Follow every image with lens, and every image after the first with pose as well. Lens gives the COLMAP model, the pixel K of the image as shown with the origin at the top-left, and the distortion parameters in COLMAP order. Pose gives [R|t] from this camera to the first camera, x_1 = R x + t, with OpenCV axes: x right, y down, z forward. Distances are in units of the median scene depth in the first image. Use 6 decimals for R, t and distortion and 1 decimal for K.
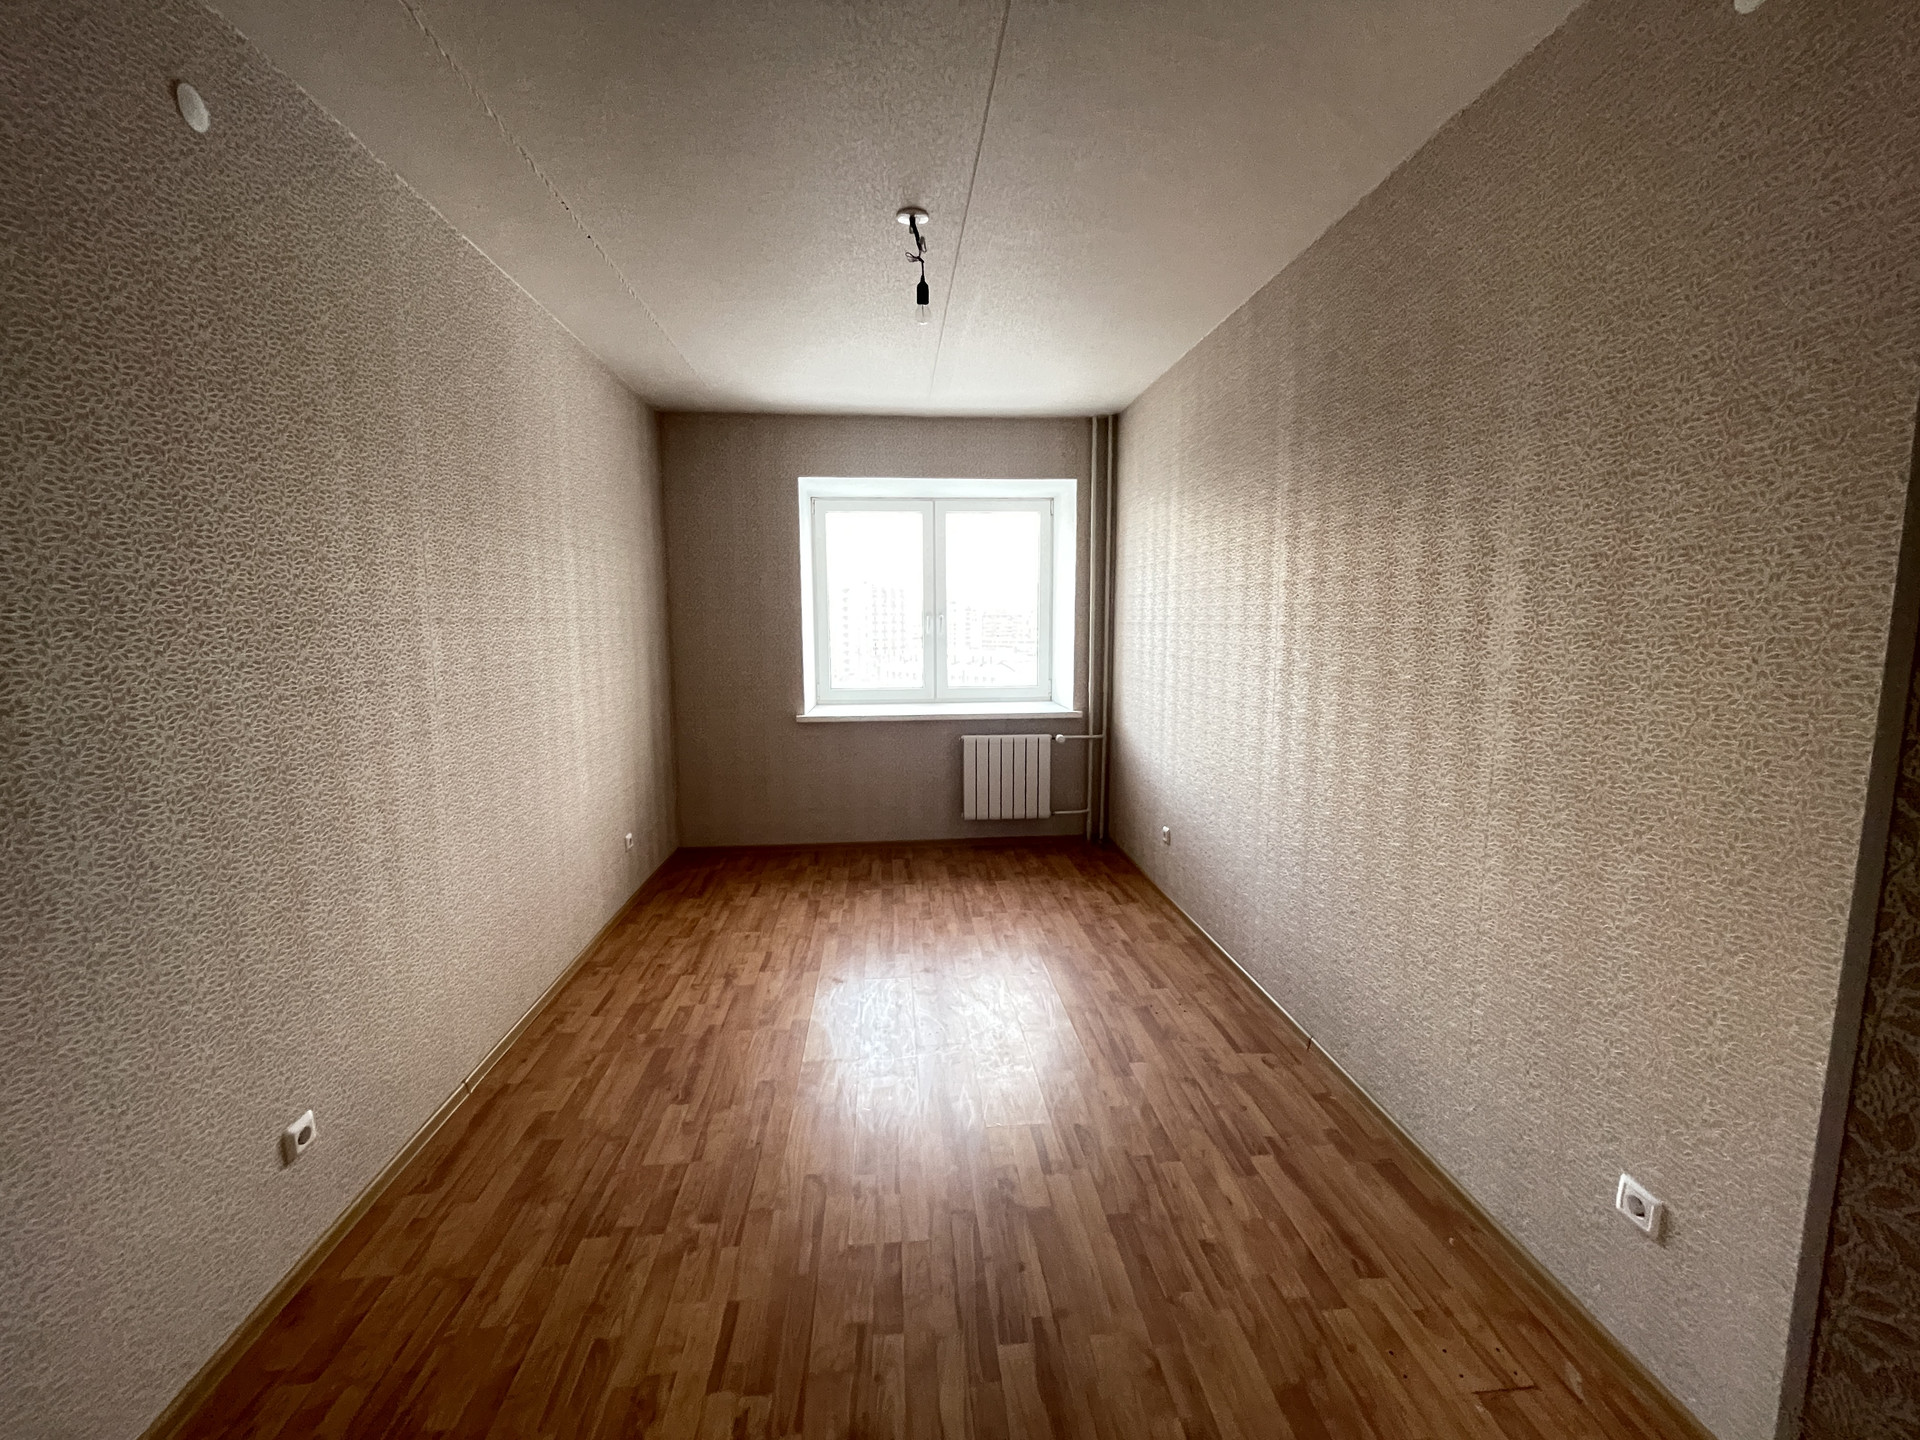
lens RADIAL K [[778.8, 0, 963.2], [0, 778.8, 716.0], [0, 0, 1]] dist [-0.001139, -0.001279]
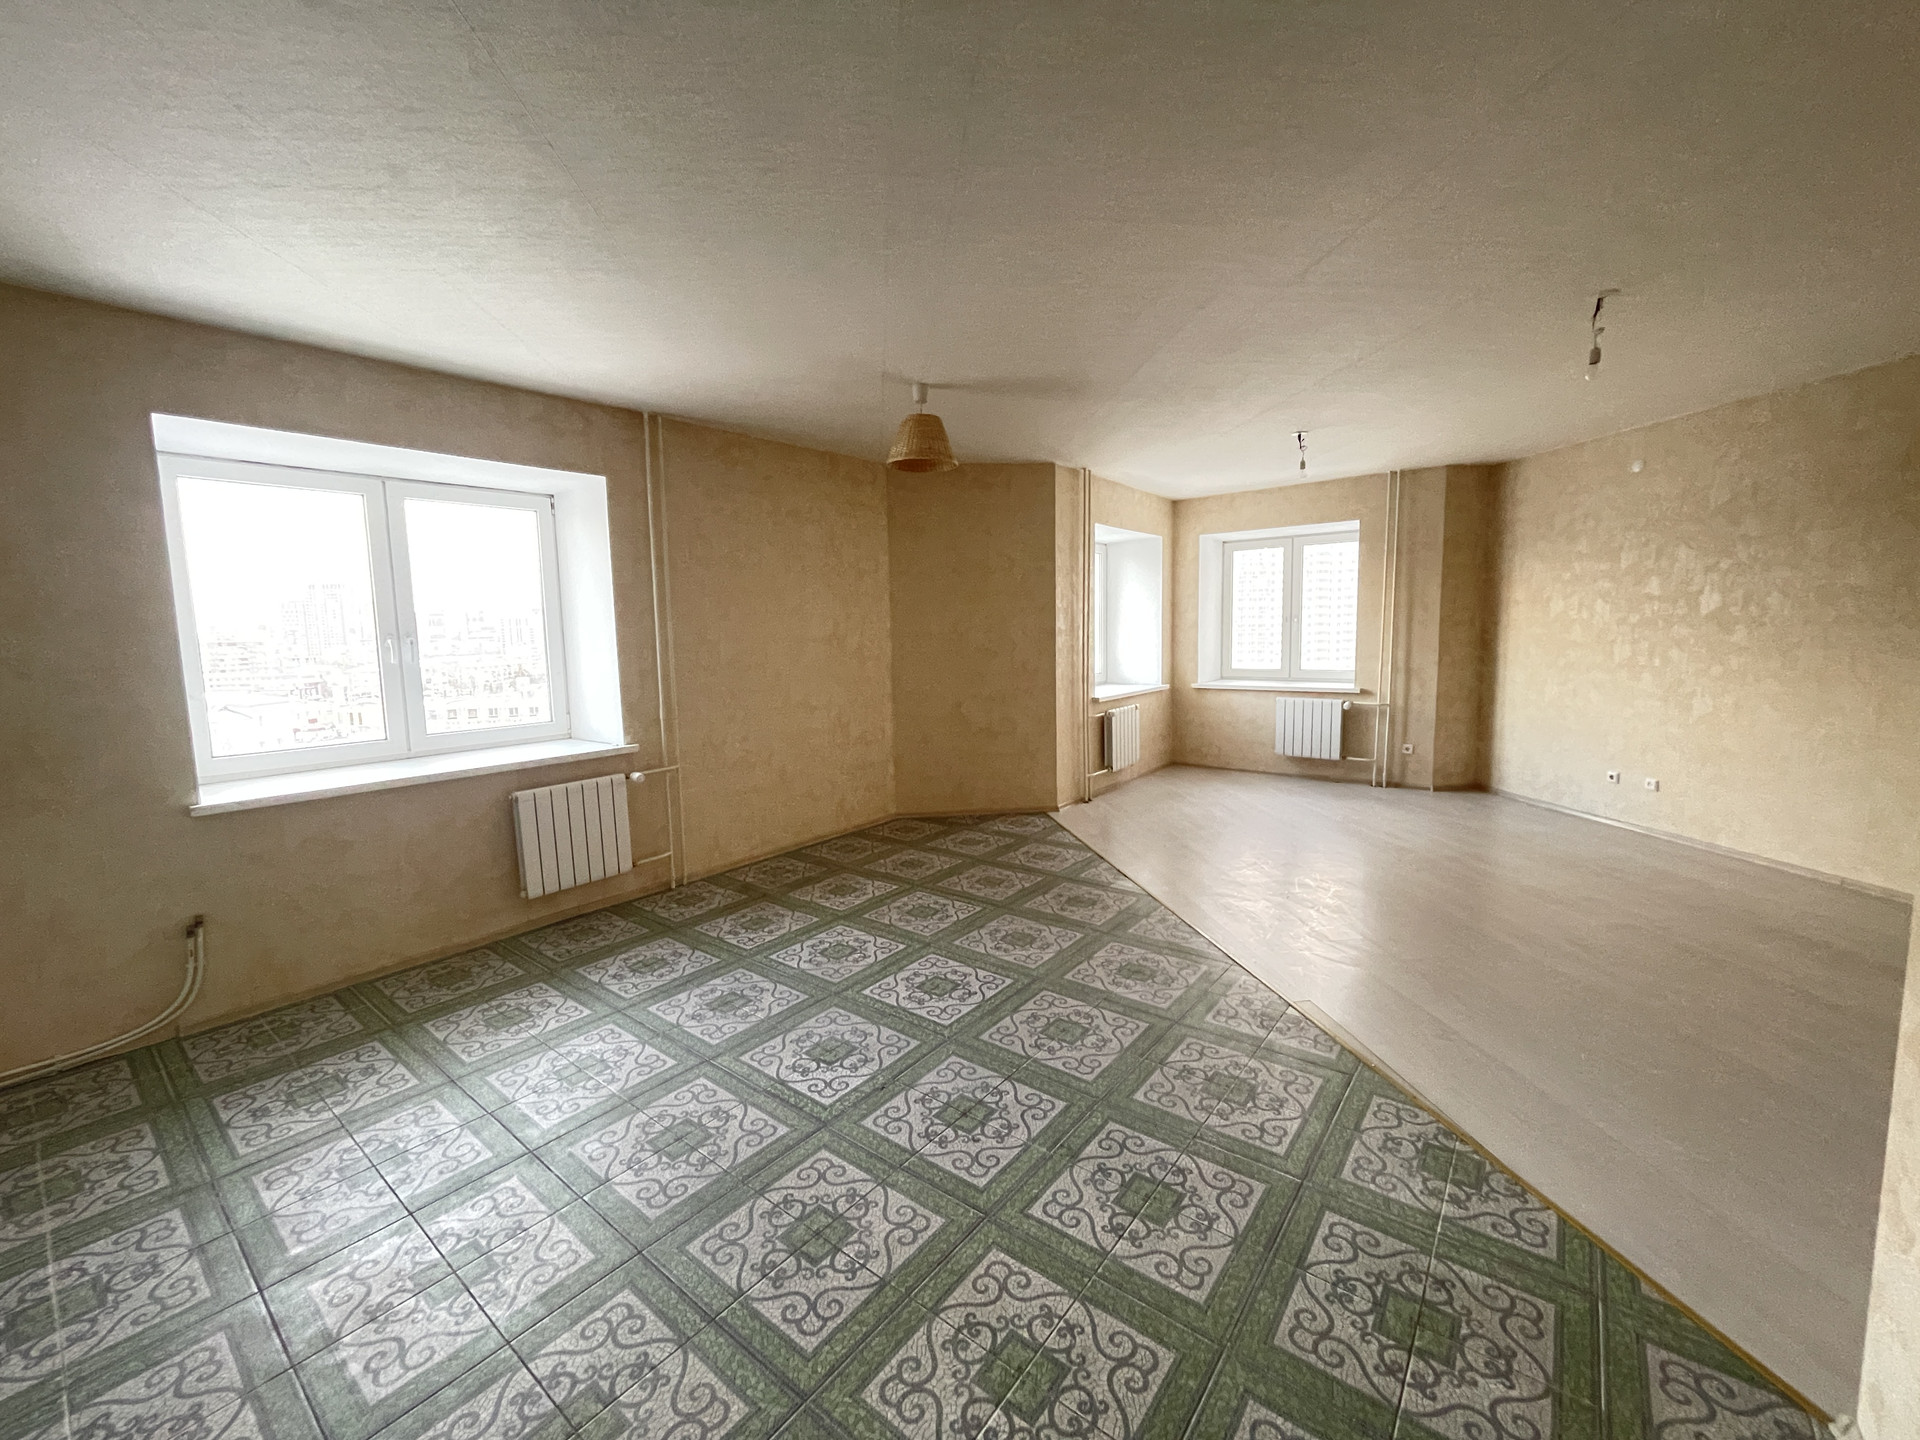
lens RADIAL K [[778.8, 0, 953.1], [0, 778.8, 719.5], [0, 0, 1]] dist [-0.001139, -0.001279]
pose [[0.673867, -0.089923, 0.733360, -0.251308], [0.110647, 0.993655, 0.020169, -0.012469], [-0.730521, 0.067553, 0.679541, 0.146963]]
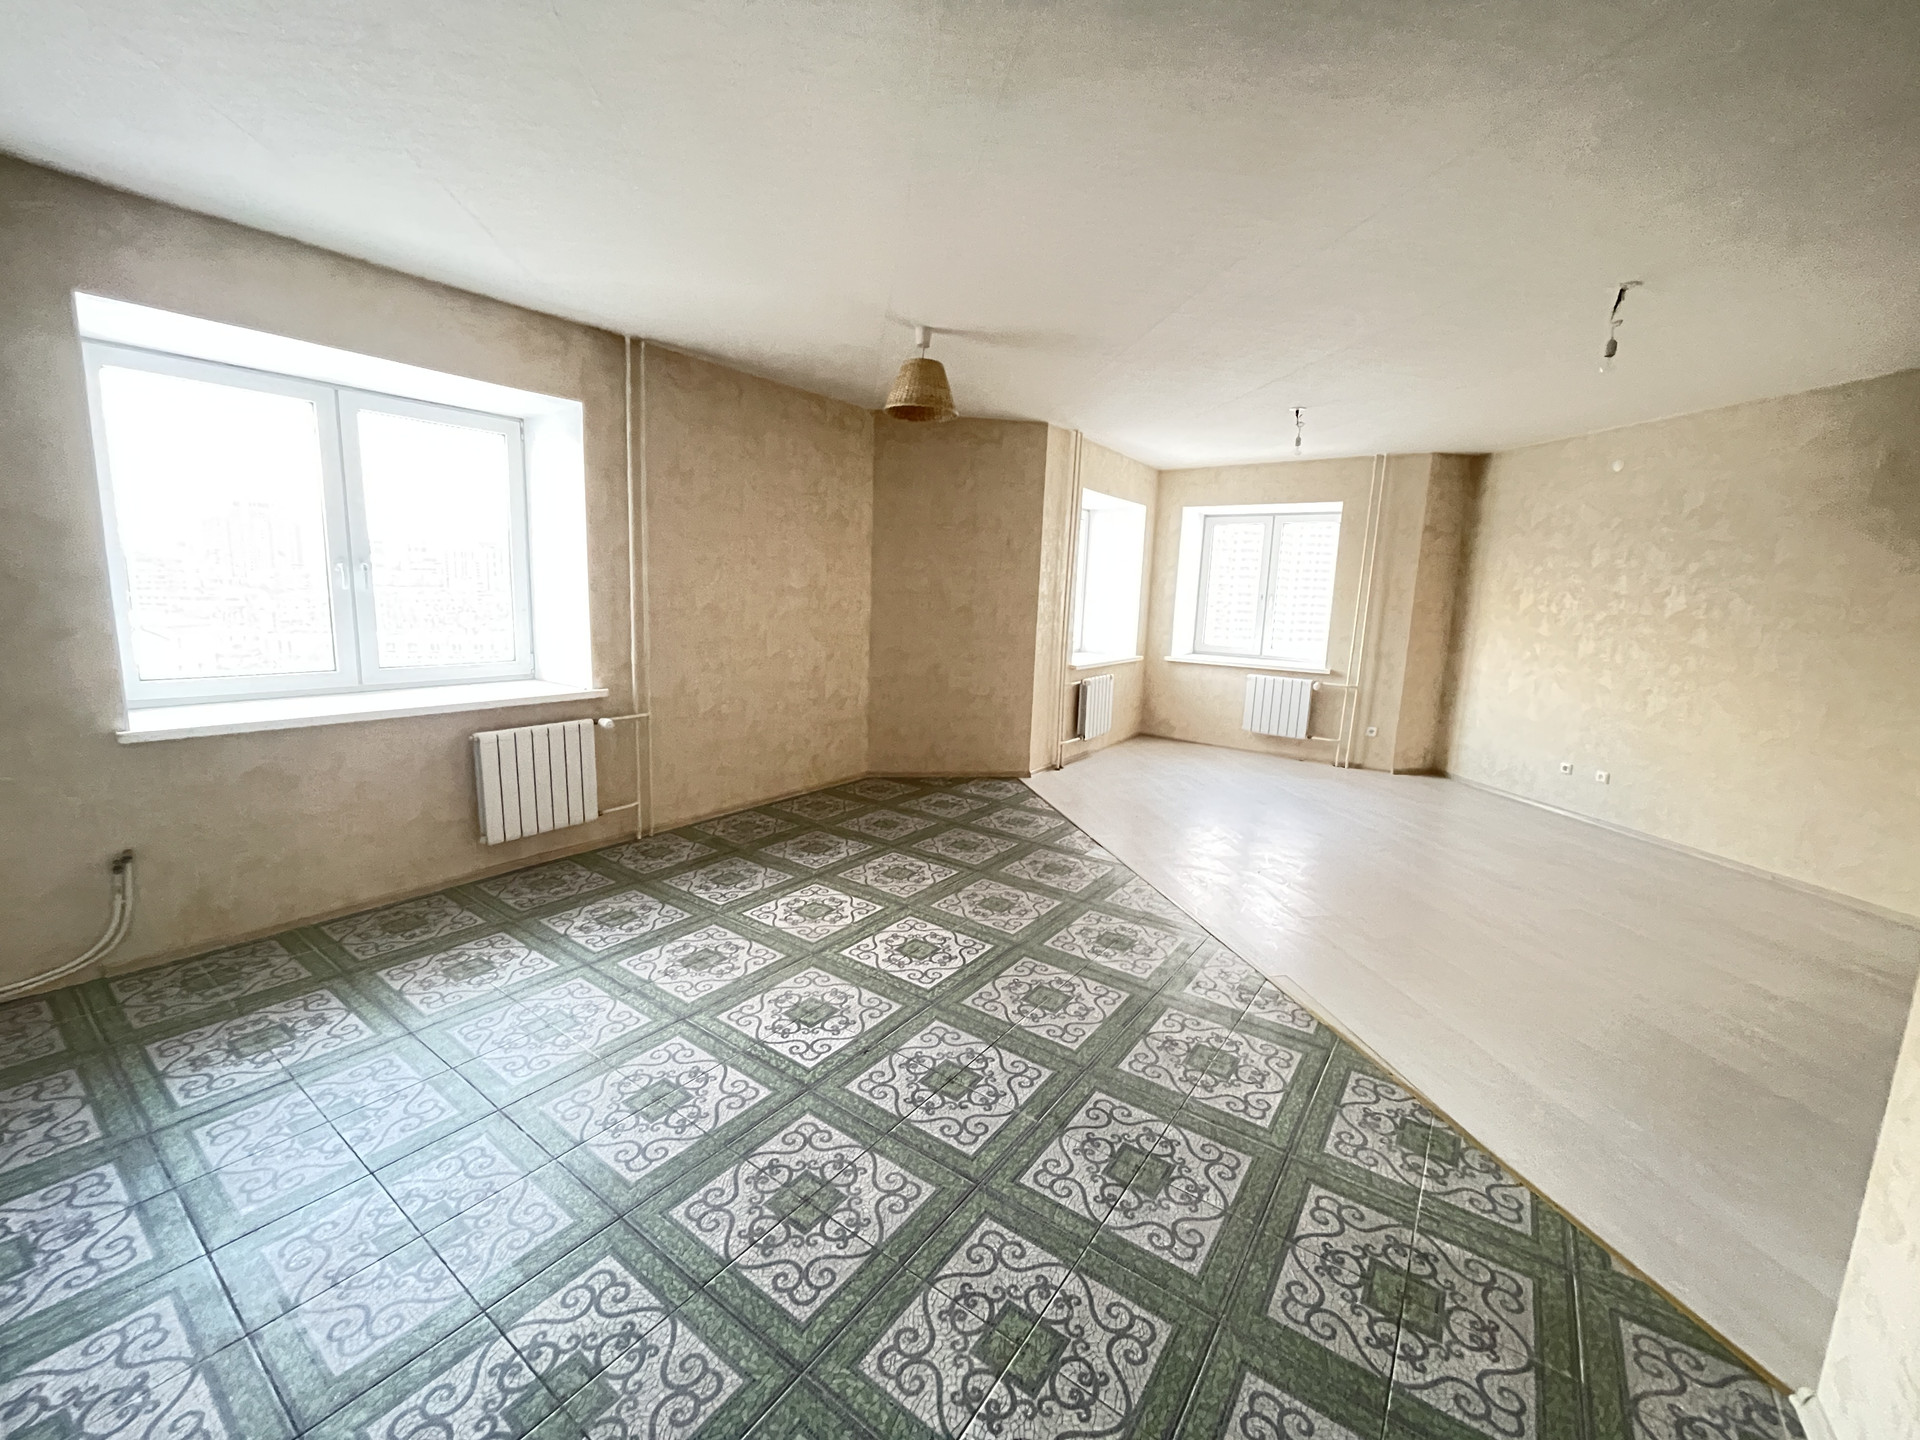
lens RADIAL K [[778.8, 0, 954.2], [0, 778.8, 718.4], [0, 0, 1]] dist [-0.001139, -0.001279]
pose [[0.636331, -0.093679, 0.765707, -0.257867], [0.058493, 0.995601, 0.073195, -0.014567], [-0.769195, -0.001788, 0.639012, 0.179863]]
